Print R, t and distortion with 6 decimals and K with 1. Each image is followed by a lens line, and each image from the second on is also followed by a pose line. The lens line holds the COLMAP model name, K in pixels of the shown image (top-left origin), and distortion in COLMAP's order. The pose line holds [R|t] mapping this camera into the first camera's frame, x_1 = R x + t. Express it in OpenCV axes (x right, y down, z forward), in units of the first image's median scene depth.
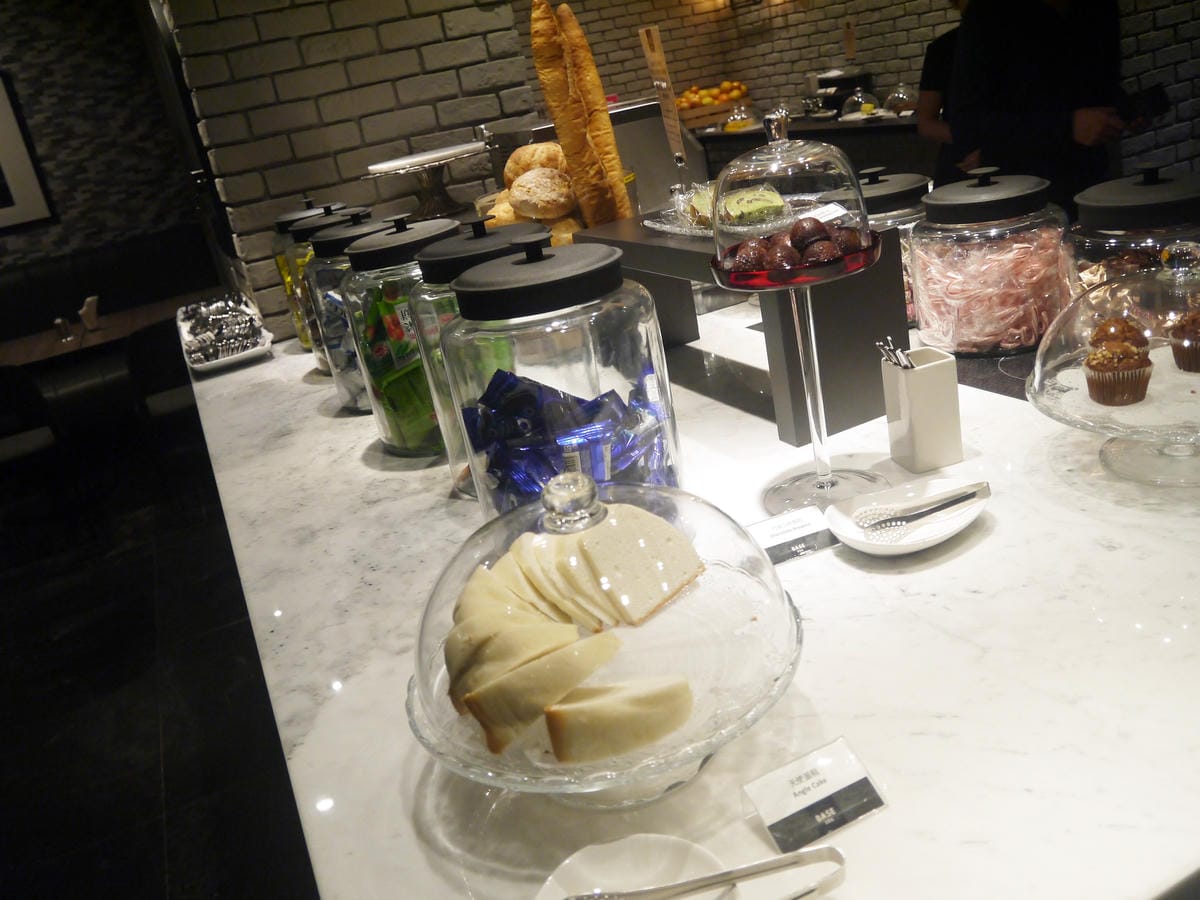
lens RADIAL K [[1017.3, 0, 600.0], [0, 1017.3, 450.0], [0, 0, 1]] dist [-0.013352, -0.007445]
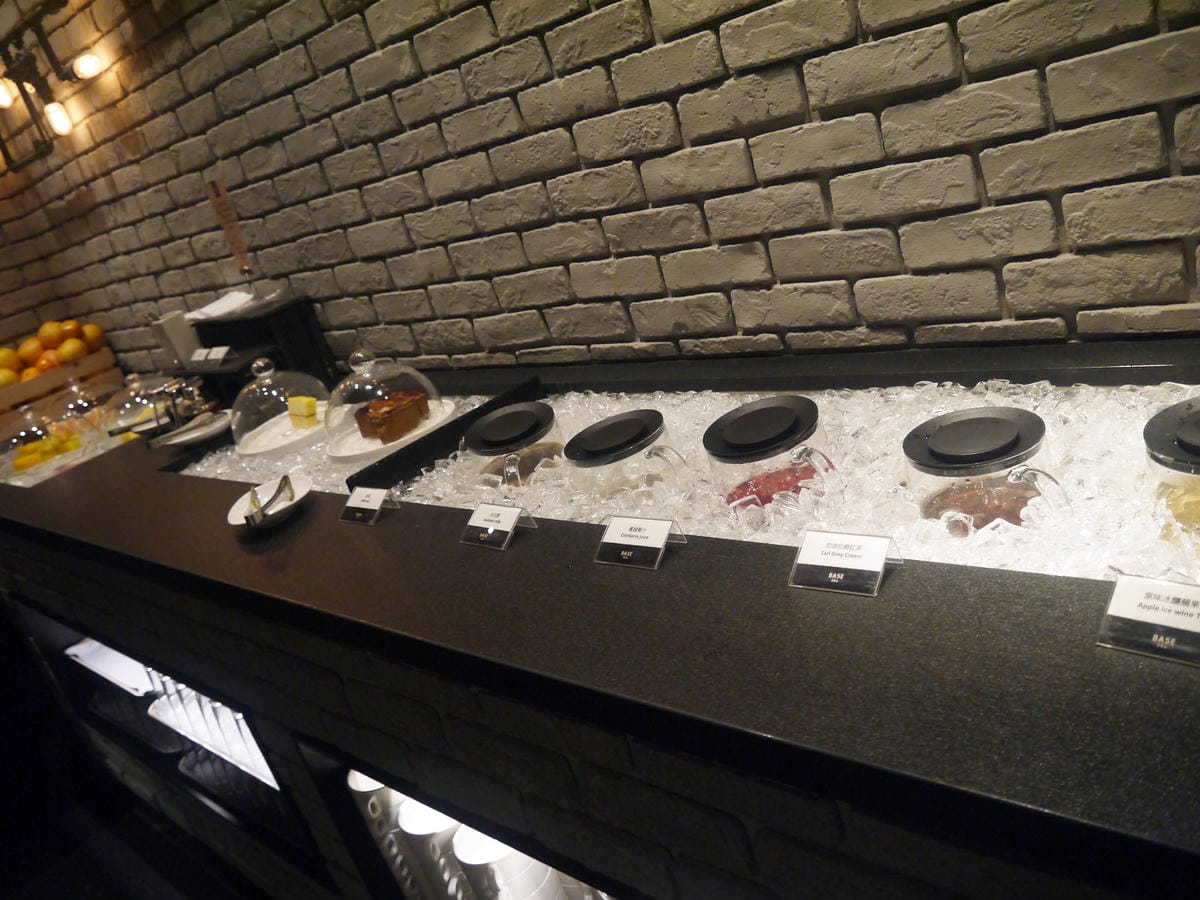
lens RADIAL K [[1017.3, 0, 600.0], [0, 1017.3, 450.0], [0, 0, 1]] dist [-0.013352, -0.007445]
pose [[0.922788, -0.212490, 0.321418, 0.224441], [0.244017, 0.967869, -0.060711, -0.255279], [-0.298190, 0.134455, 0.944989, 0.587645]]
